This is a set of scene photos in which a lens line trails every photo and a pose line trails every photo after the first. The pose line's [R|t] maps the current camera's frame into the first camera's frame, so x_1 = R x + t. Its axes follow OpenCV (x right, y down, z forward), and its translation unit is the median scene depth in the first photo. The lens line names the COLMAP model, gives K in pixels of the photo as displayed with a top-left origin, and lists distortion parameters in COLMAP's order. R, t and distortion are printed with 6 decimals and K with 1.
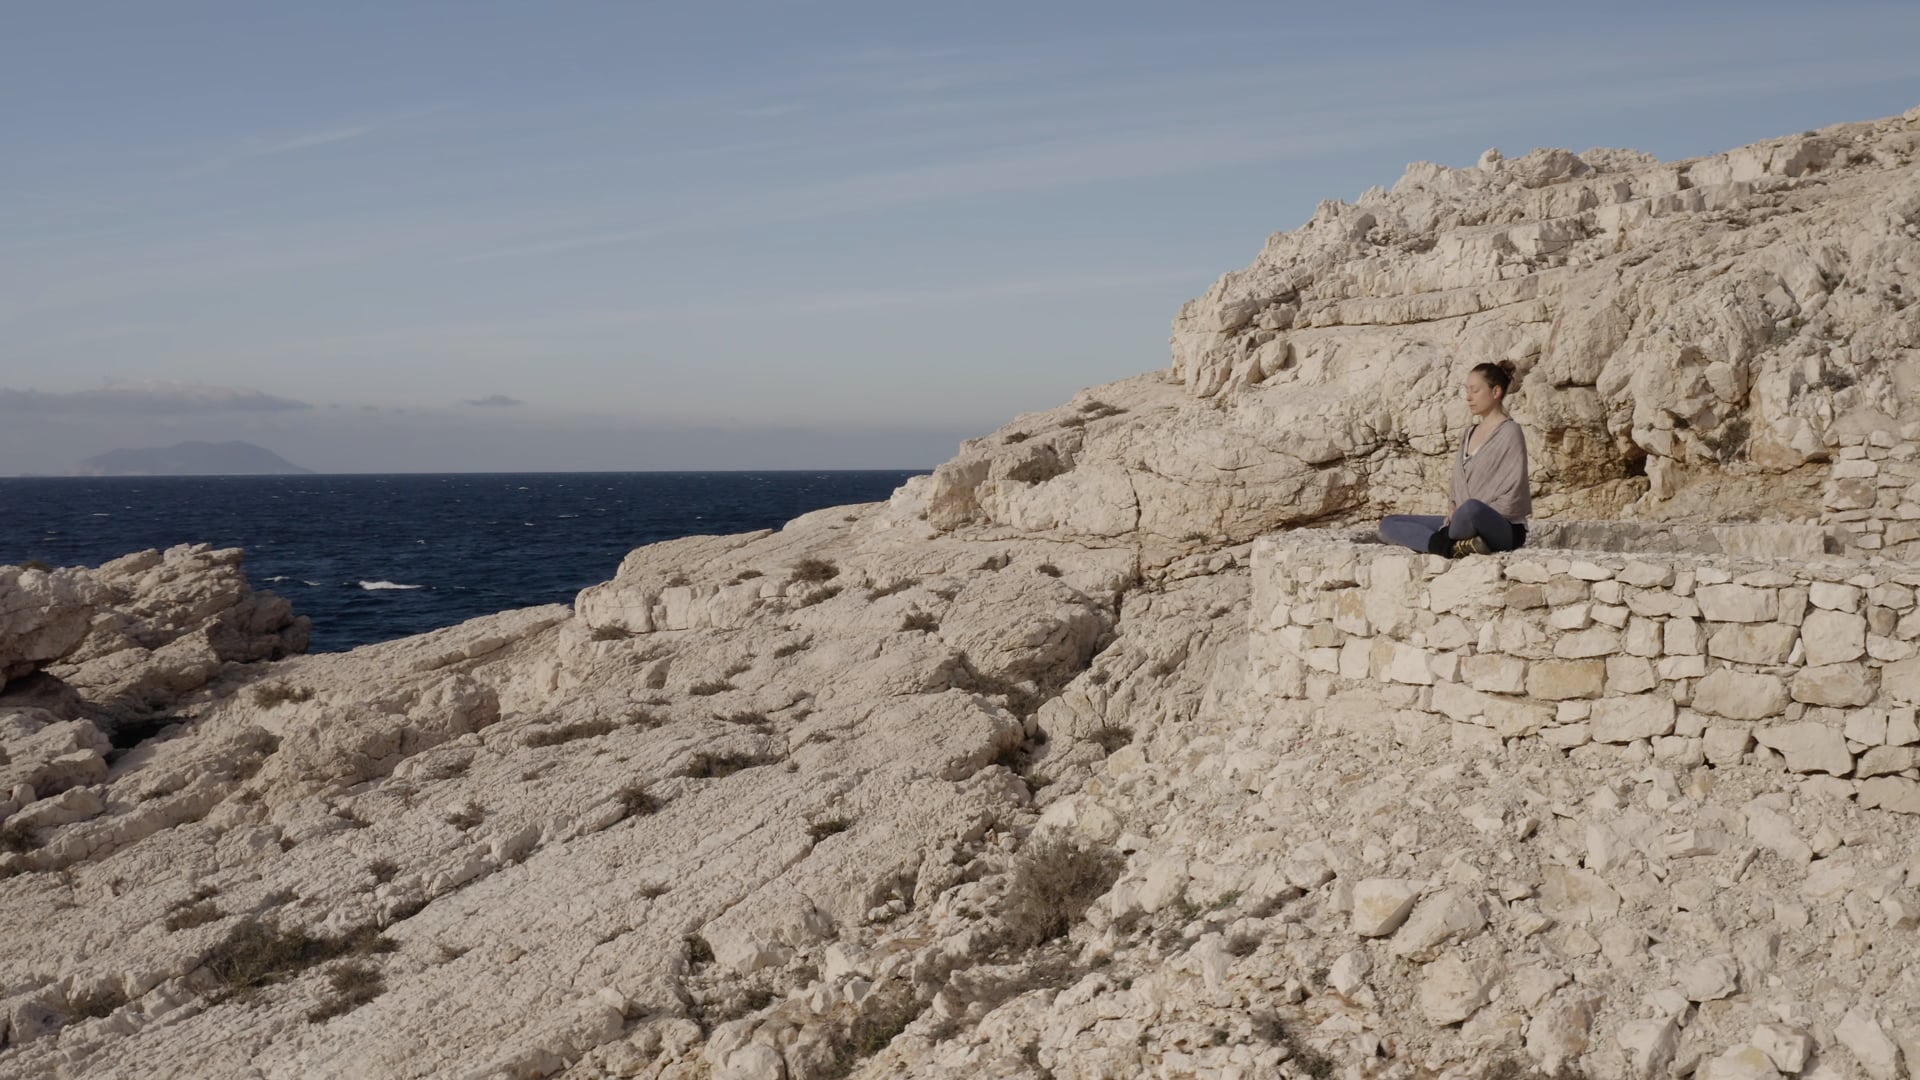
lens RADIAL K [[2192.5, 0, 956.9], [0, 2192.5, 528.1], [0, 0, 1]] dist [-0.175588, 0.000000]
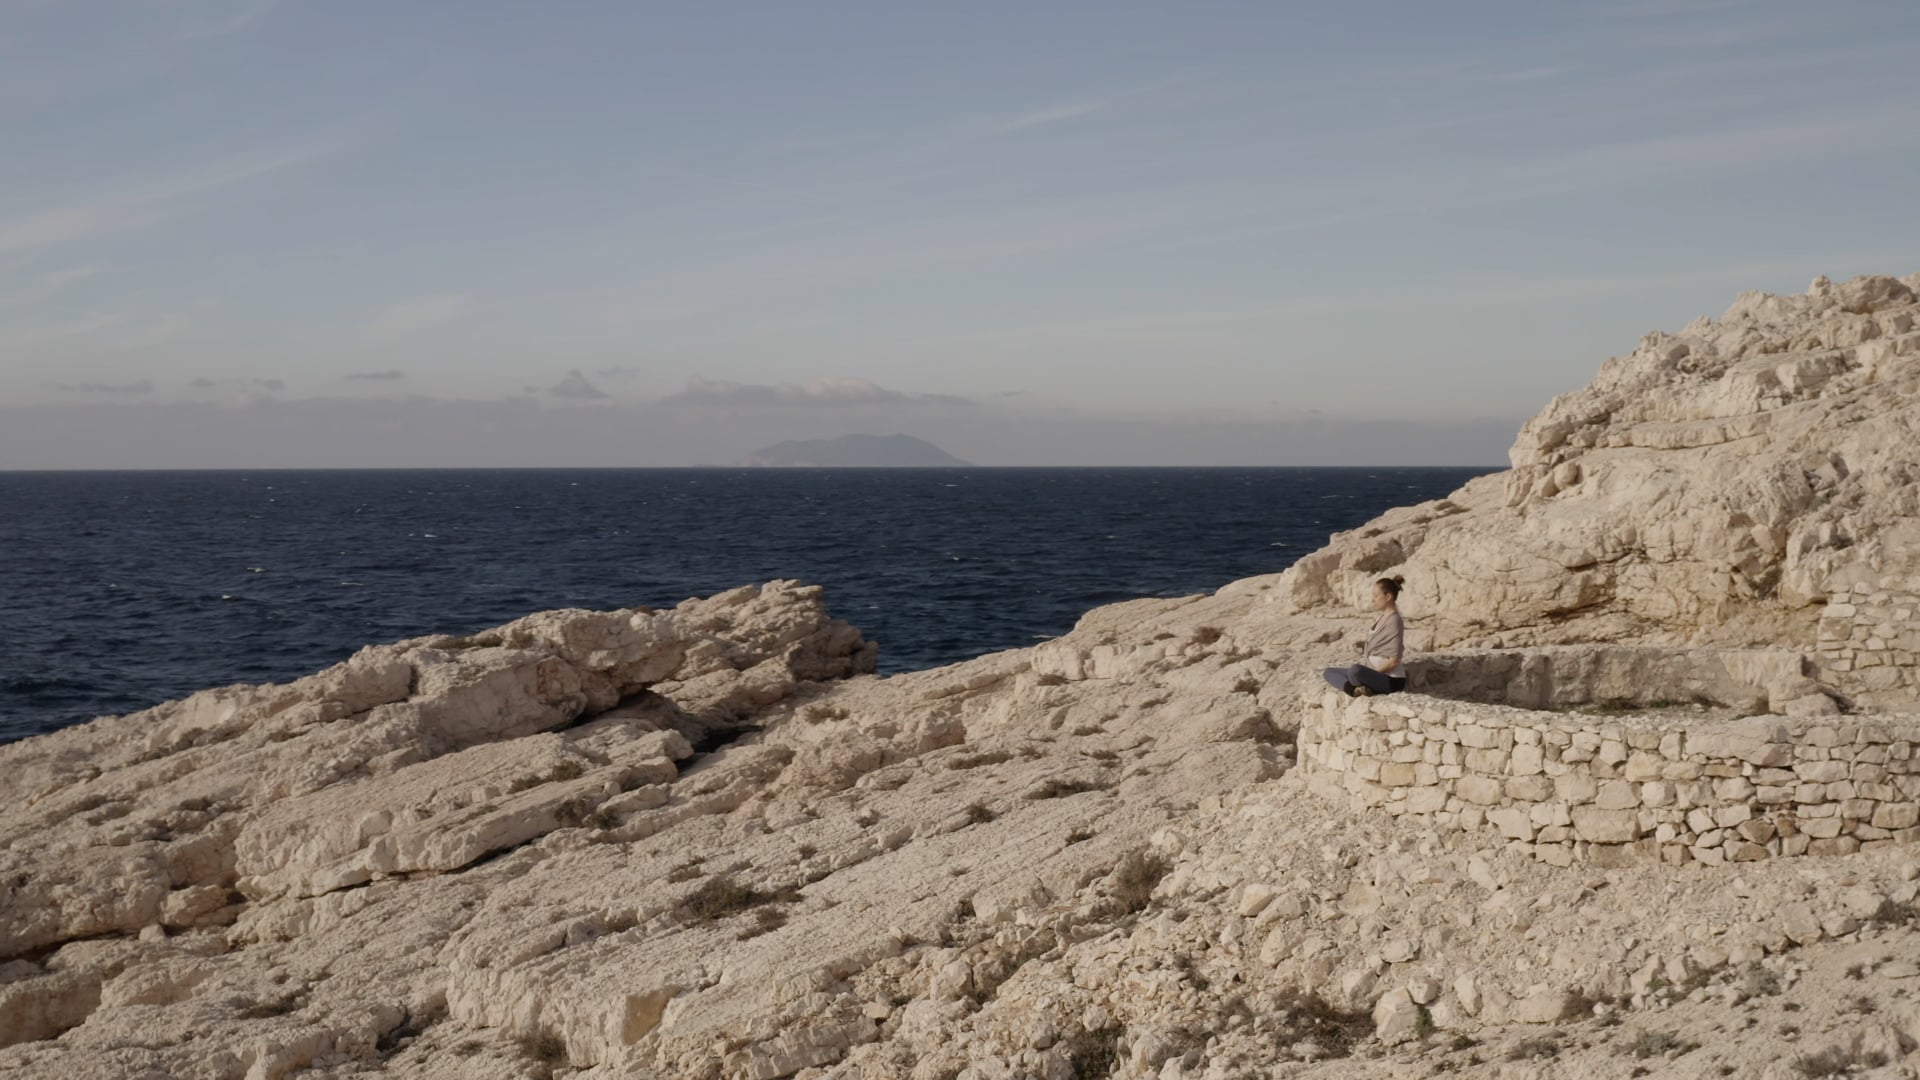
lens RADIAL K [[2192.5, 0, 959.1], [0, 2192.5, 544.0], [0, 0, 1]] dist [-0.175588, 0.000000]
pose [[0.956683, 0.014520, -0.290770, 0.263717], [-0.011772, 0.999868, 0.011197, -0.074121], [0.290894, -0.007289, 0.956727, -0.429012]]
